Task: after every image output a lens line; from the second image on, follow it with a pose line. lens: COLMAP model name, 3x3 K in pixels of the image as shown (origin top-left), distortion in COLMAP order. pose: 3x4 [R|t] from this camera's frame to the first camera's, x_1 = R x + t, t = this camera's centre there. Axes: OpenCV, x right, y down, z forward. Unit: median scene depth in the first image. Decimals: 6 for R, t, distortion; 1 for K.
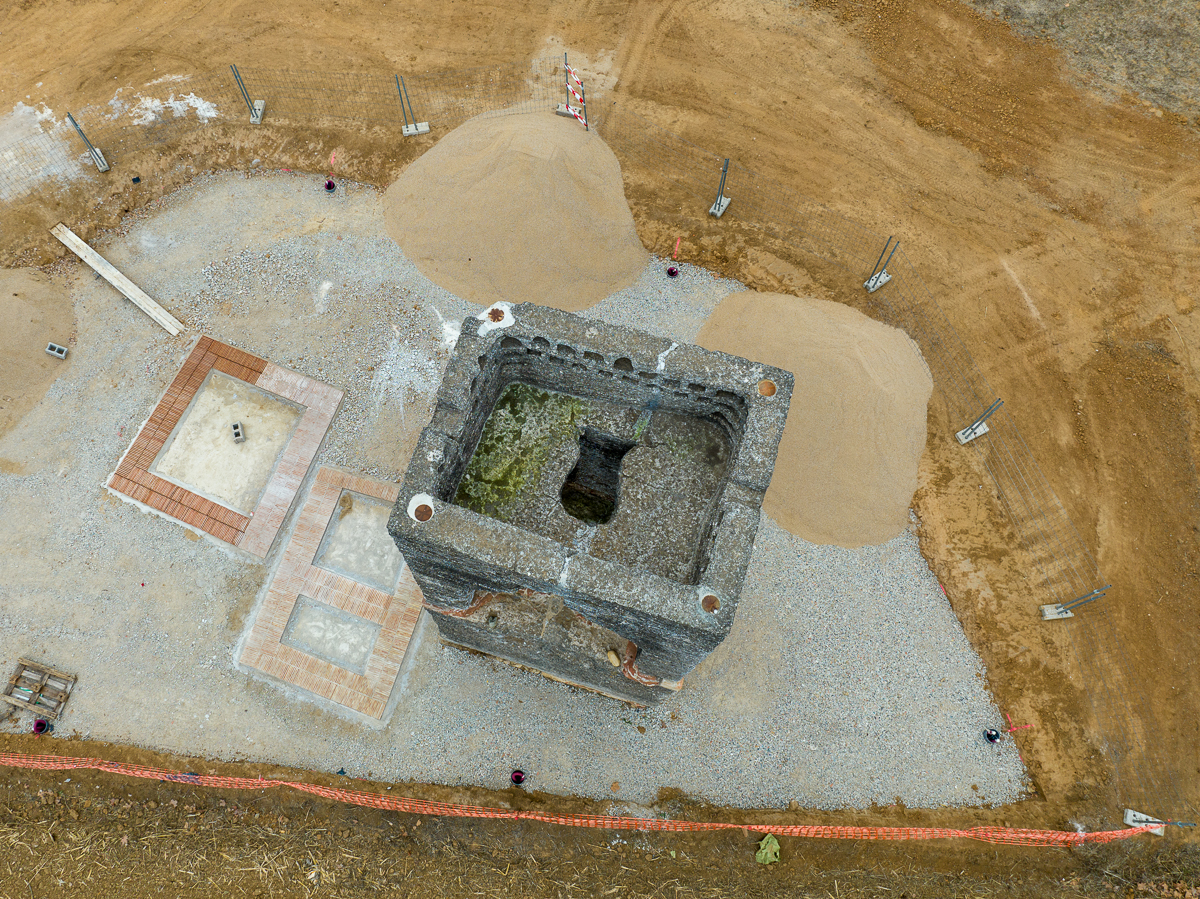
lens RADIAL K [[933.7, 0, 542.7], [0, 933.7, 381.9], [0, 0, 1]] dist [-0.036931, -0.008477]
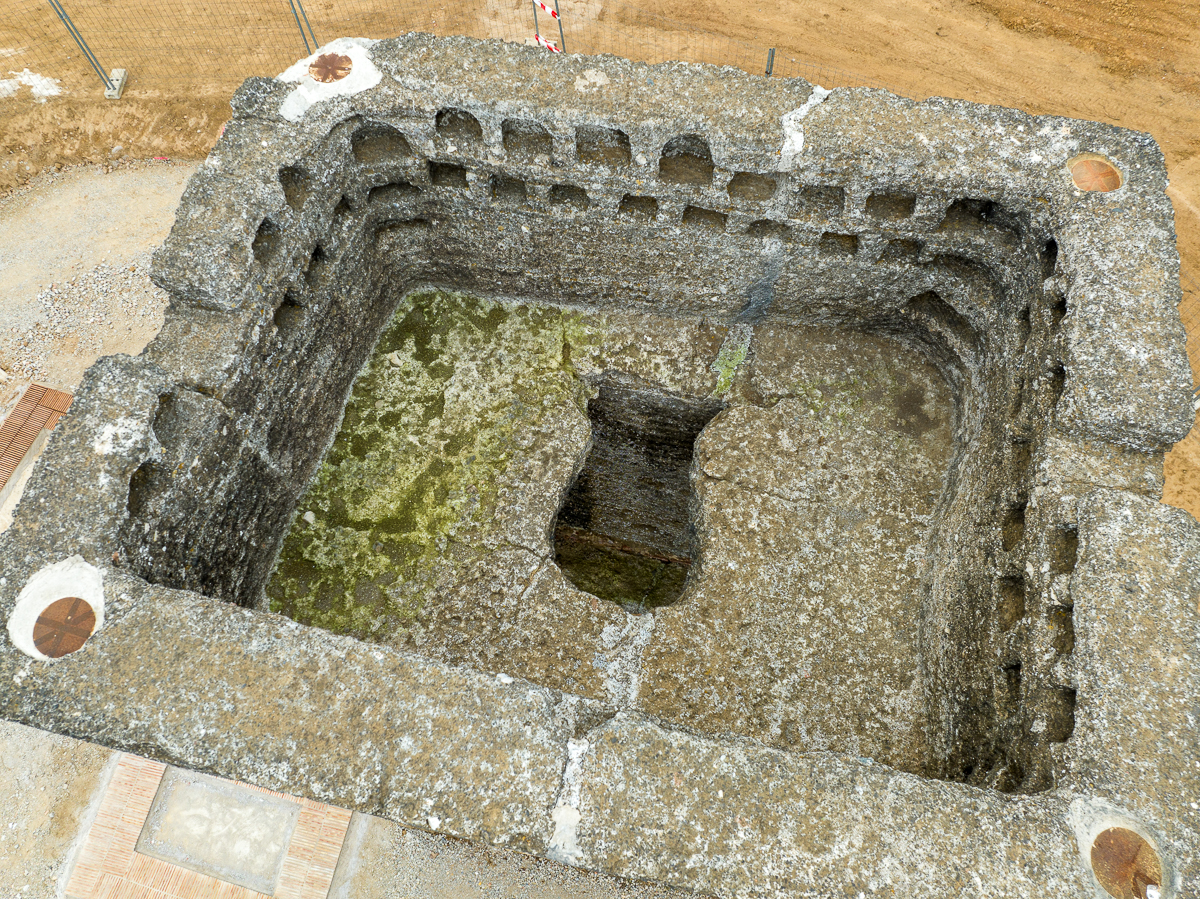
lens RADIAL K [[849.0, 0, 594.7], [0, 849.0, 445.1], [0, 0, 1]] dist [-0.037094, -0.000820]
pose [[0.994867, -0.091739, 0.042700, 0.025205], [0.093307, 0.994975, -0.036307, 0.094468], [-0.039155, 0.040105, 0.998428, 0.635027]]
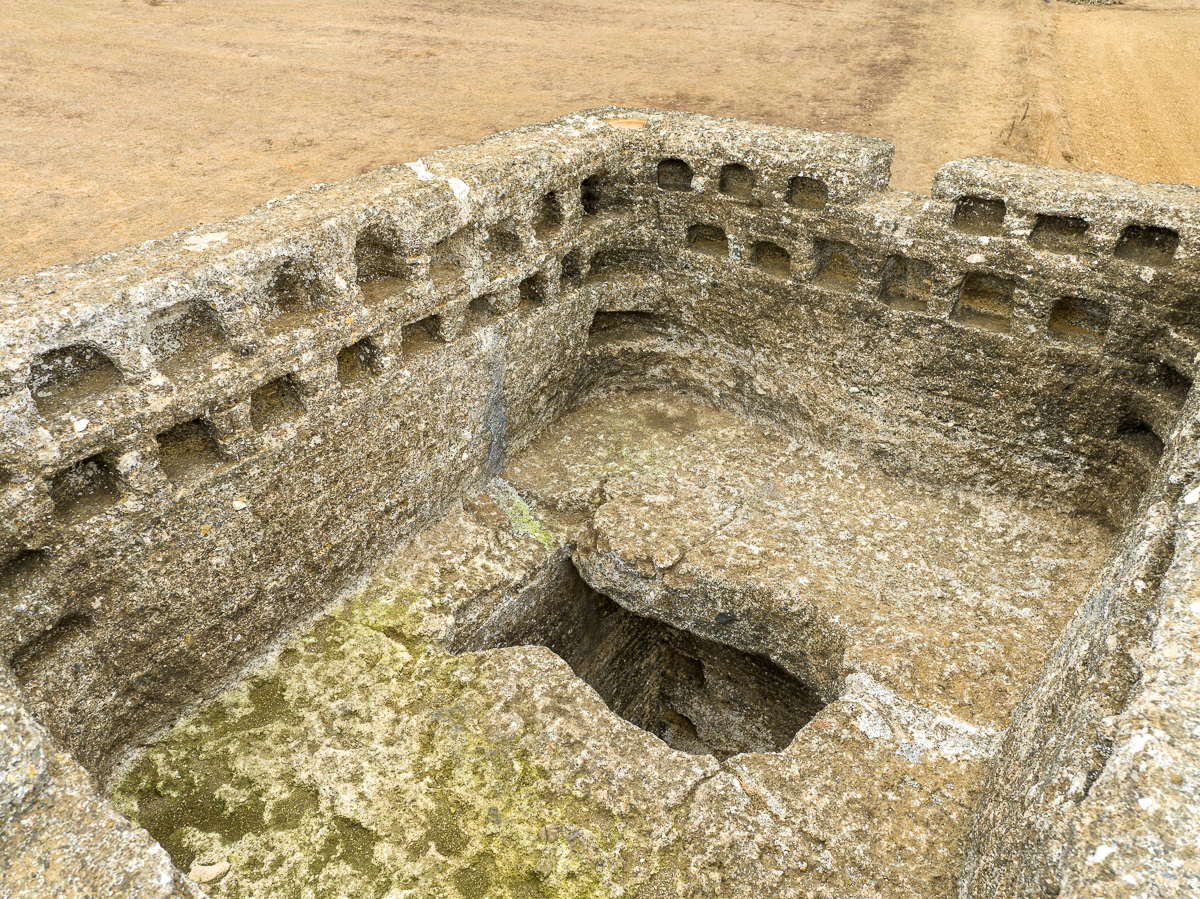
lens RADIAL K [[849.0, 0, 594.7], [0, 849.0, 445.1], [0, 0, 1]] dist [-0.037094, -0.000820]
pose [[0.311125, -0.504560, 0.805370, -0.117295], [0.871153, 0.490126, -0.029476, 0.066907], [-0.379860, 0.710771, 0.592039, 0.813104]]
